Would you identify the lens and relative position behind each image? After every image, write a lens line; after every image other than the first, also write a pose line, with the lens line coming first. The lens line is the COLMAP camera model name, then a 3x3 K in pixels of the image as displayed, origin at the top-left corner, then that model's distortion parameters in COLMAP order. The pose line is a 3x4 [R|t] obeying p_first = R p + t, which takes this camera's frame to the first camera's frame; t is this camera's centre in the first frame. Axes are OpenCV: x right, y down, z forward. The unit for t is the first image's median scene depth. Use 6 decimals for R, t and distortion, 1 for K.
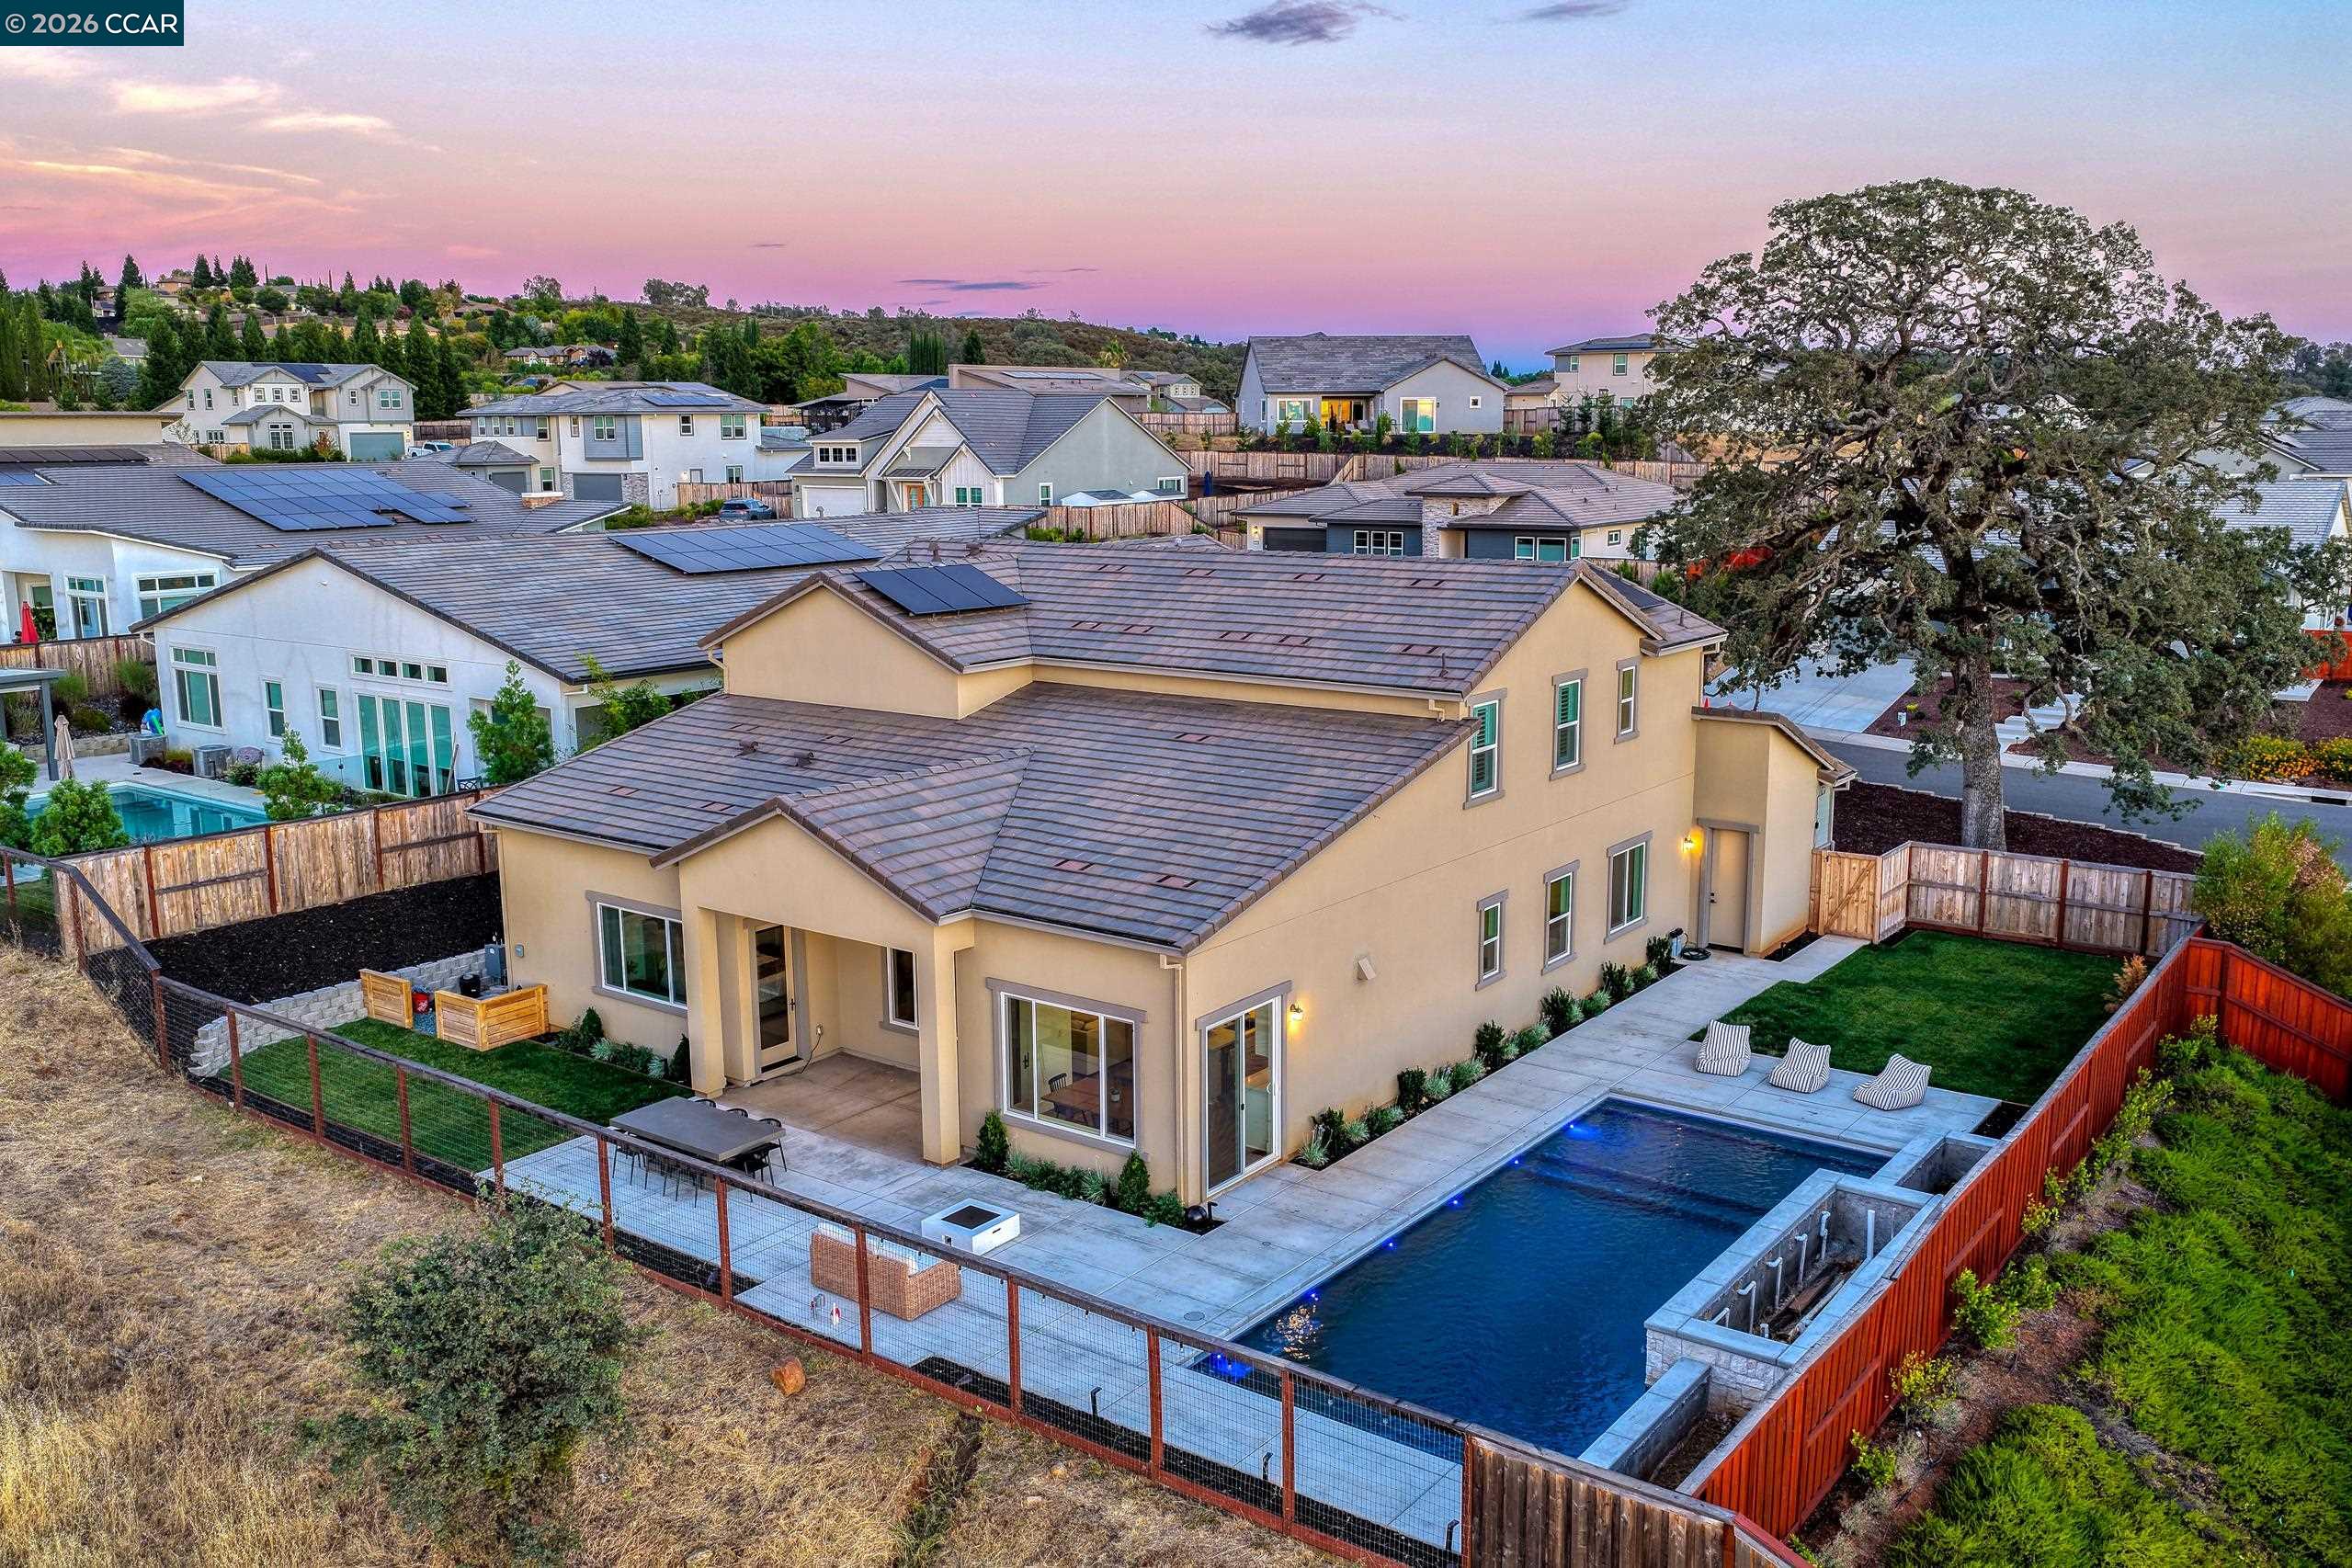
lens RADIAL K [[1945.5, 0, 1184.1], [0, 1945.5, 790.3], [0, 0, 1]] dist [-0.012843, 0.035713]
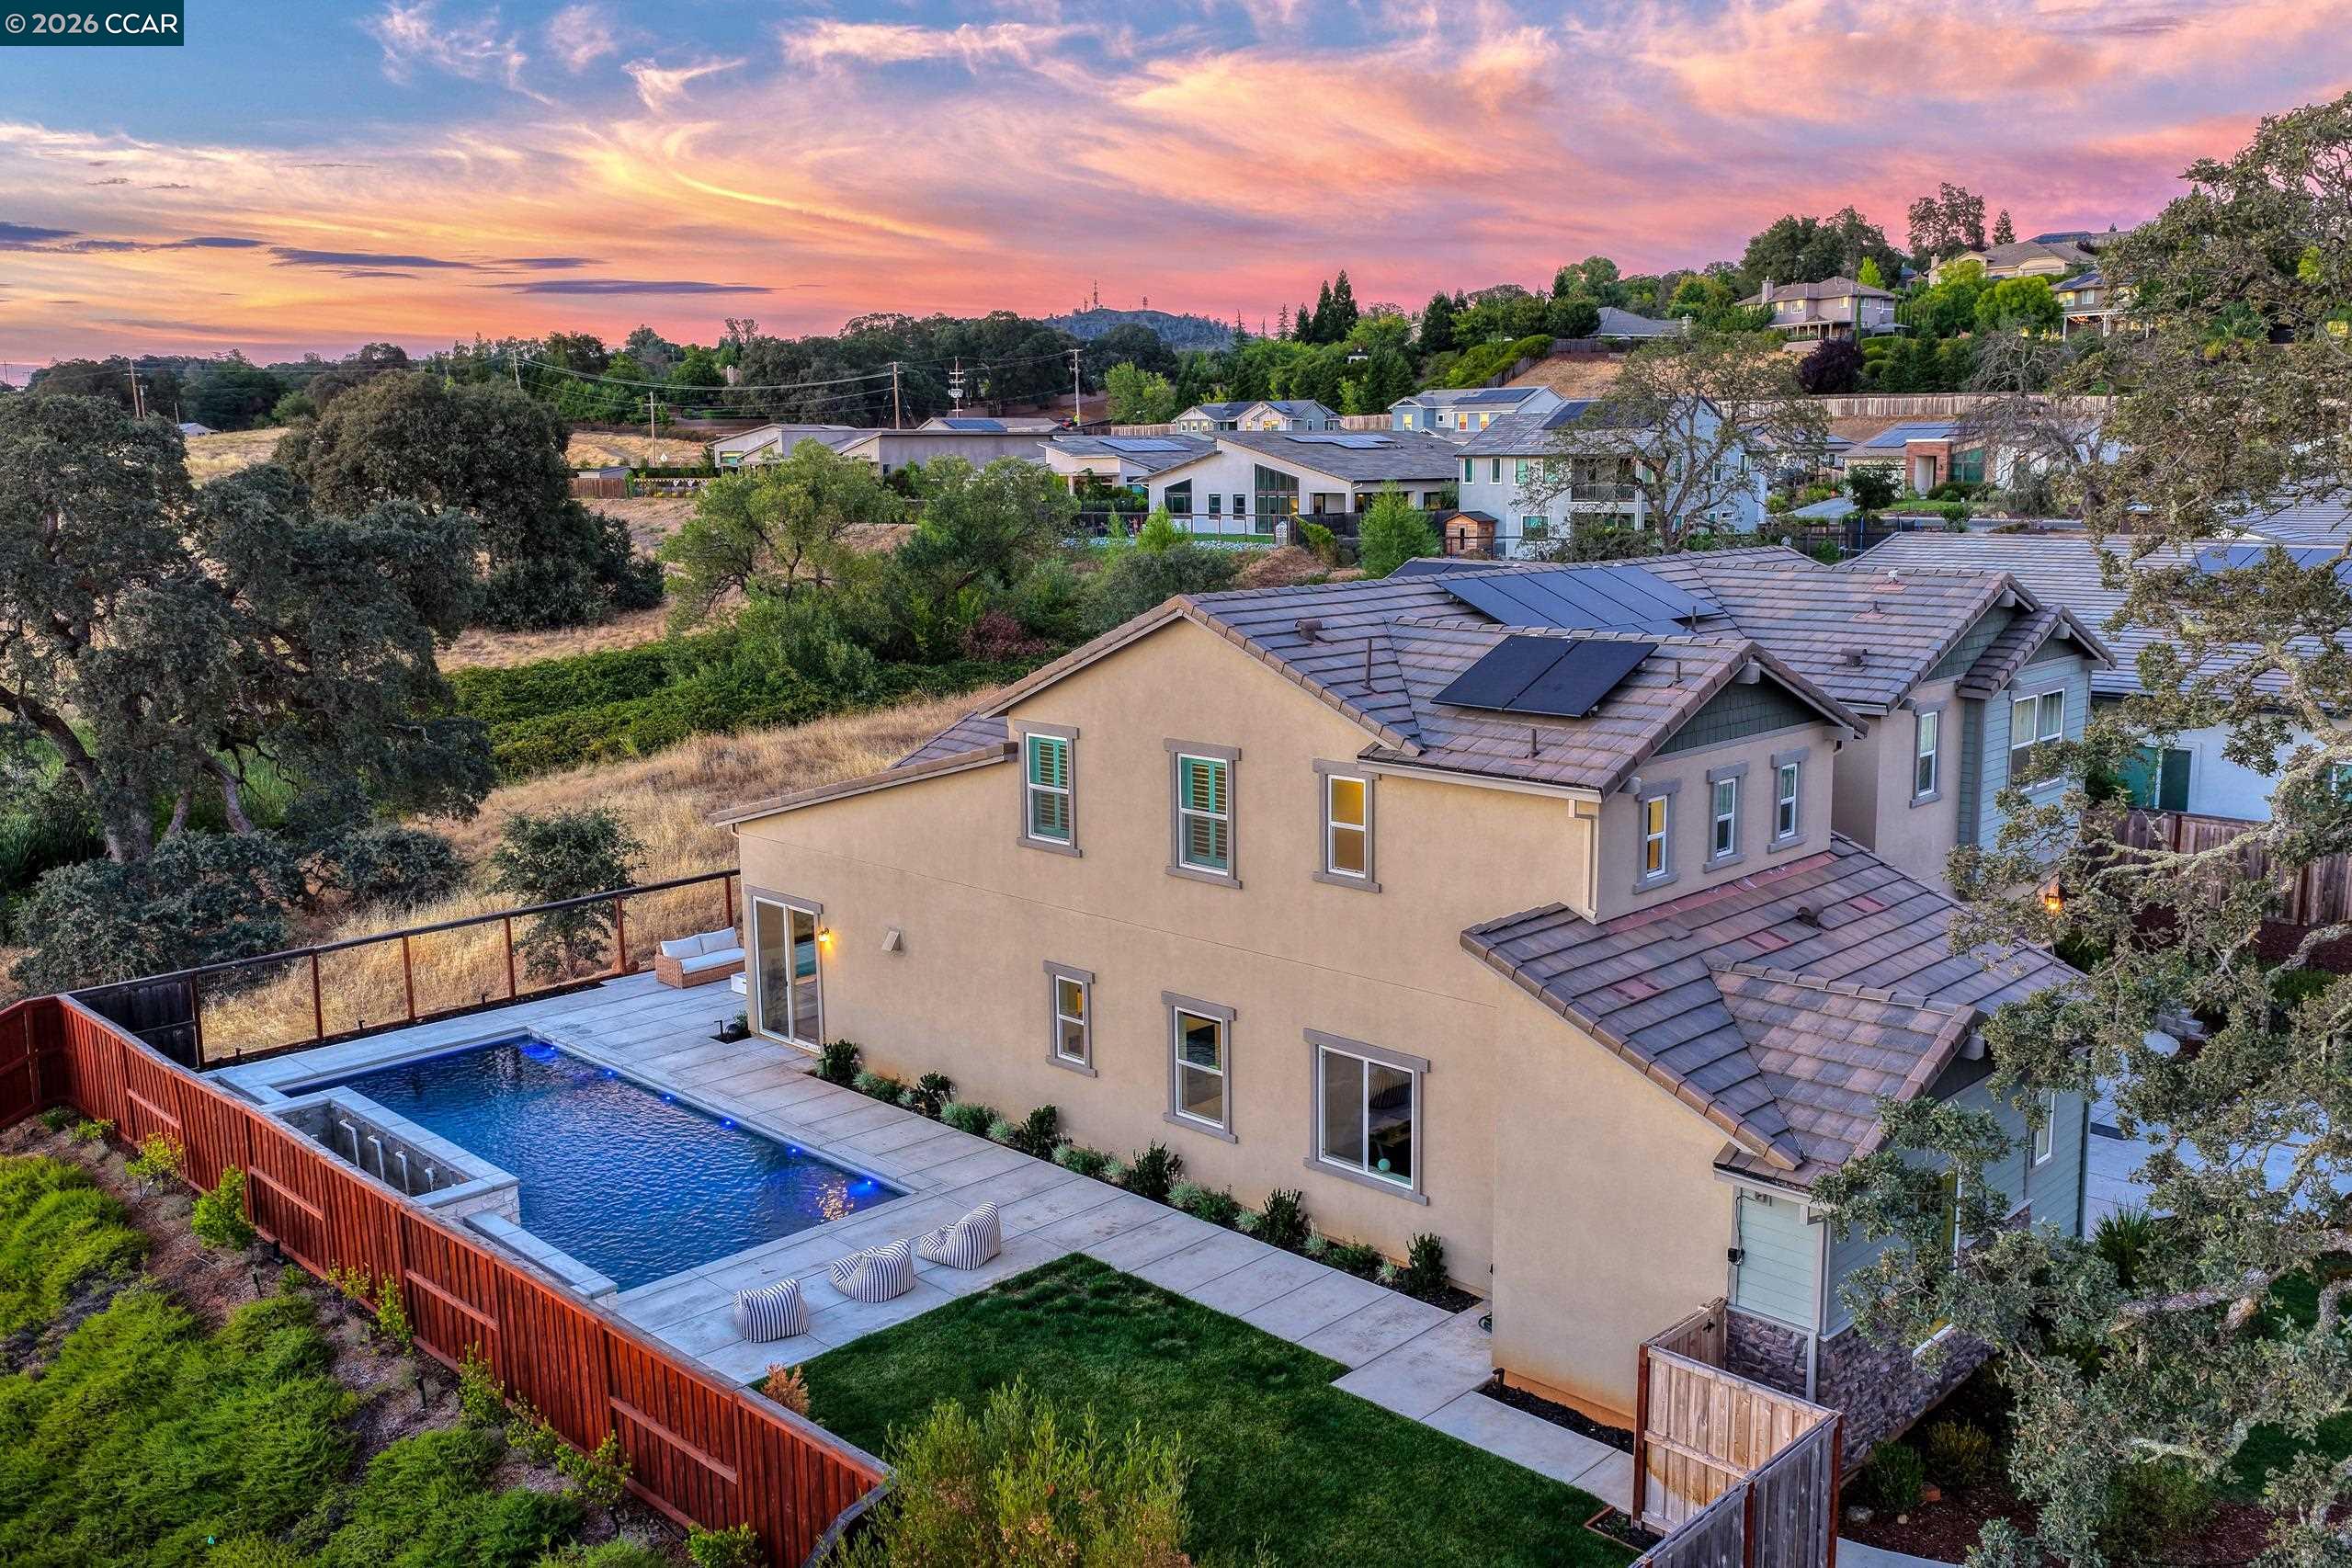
lens RADIAL K [[1945.5, 0, 1178.1], [0, 1945.5, 779.4], [0, 0, 1]] dist [-0.012843, 0.035713]
pose [[-0.135362, 0.175926, -0.975052, 0.825816], [-0.168431, 0.965700, 0.197621, -0.171667], [0.976375, 0.190979, -0.101088, 0.953281]]
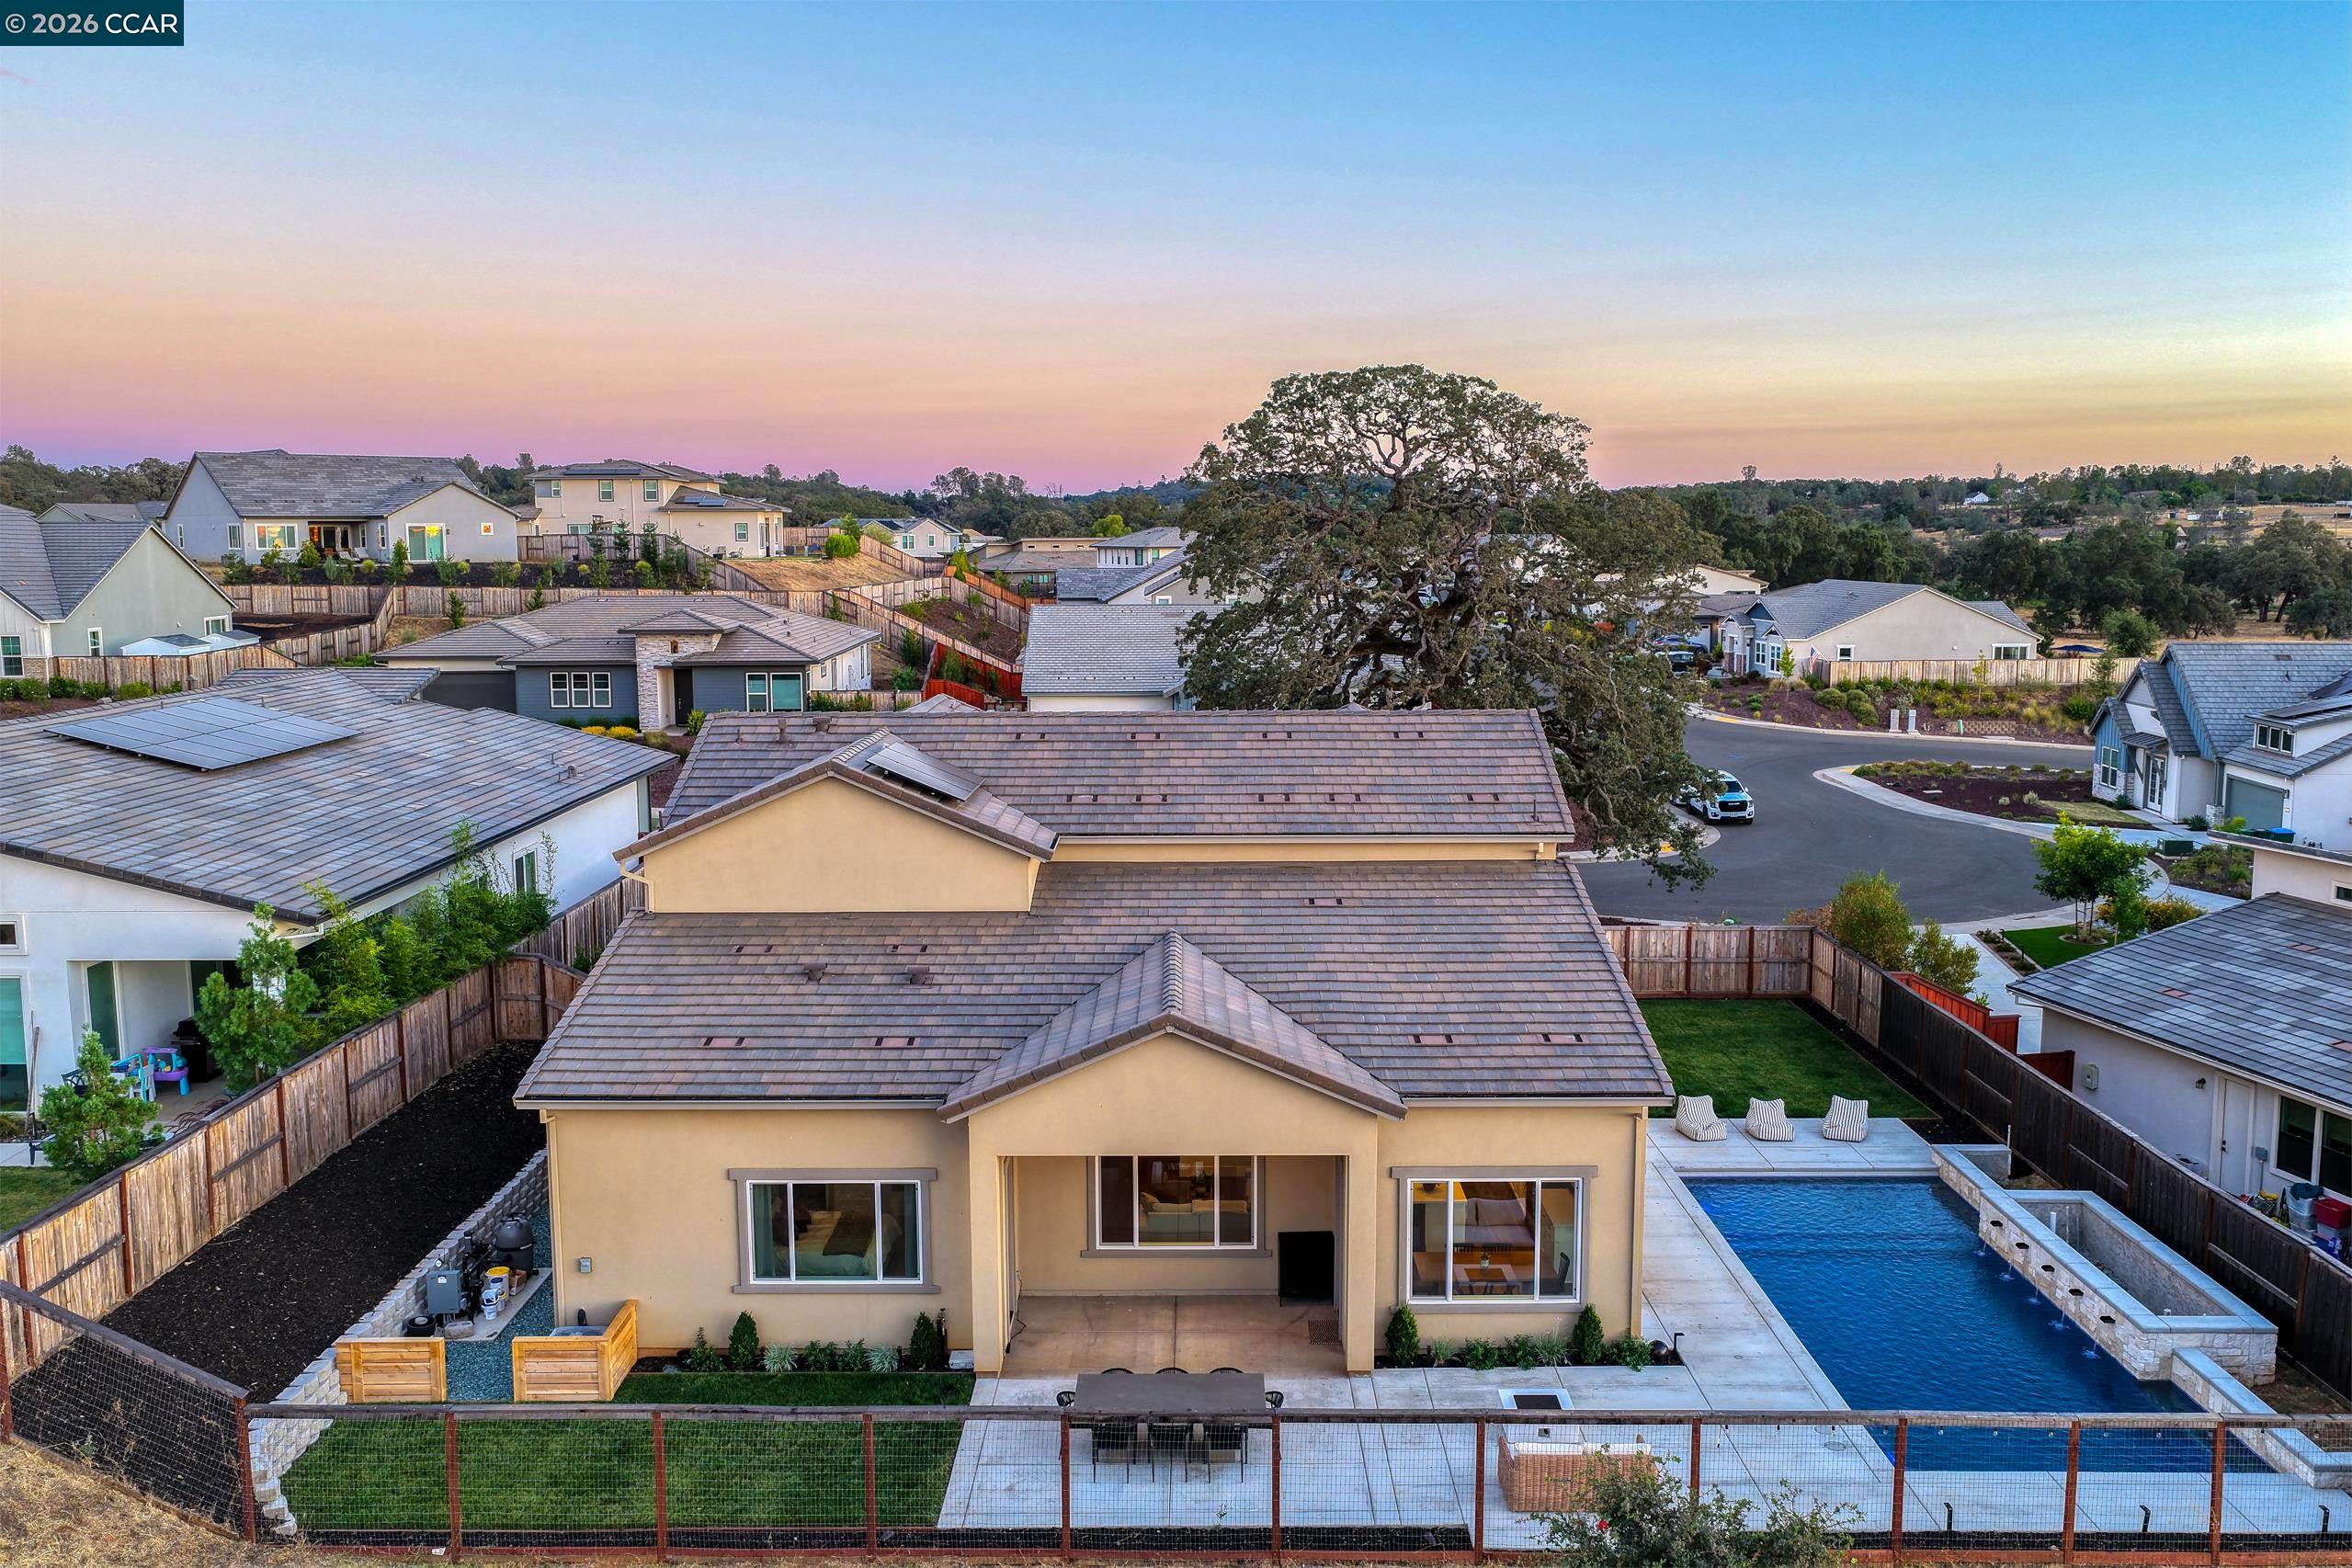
lens RADIAL K [[1945.5, 0, 1178.6], [0, 1945.5, 786.7], [0, 0, 1]] dist [-0.012843, 0.035713]
pose [[0.803476, -0.072939, 0.590852, -0.551617], [0.107798, 0.993886, -0.023898, -0.060206], [-0.585496, 0.082894, 0.806426, 0.190899]]
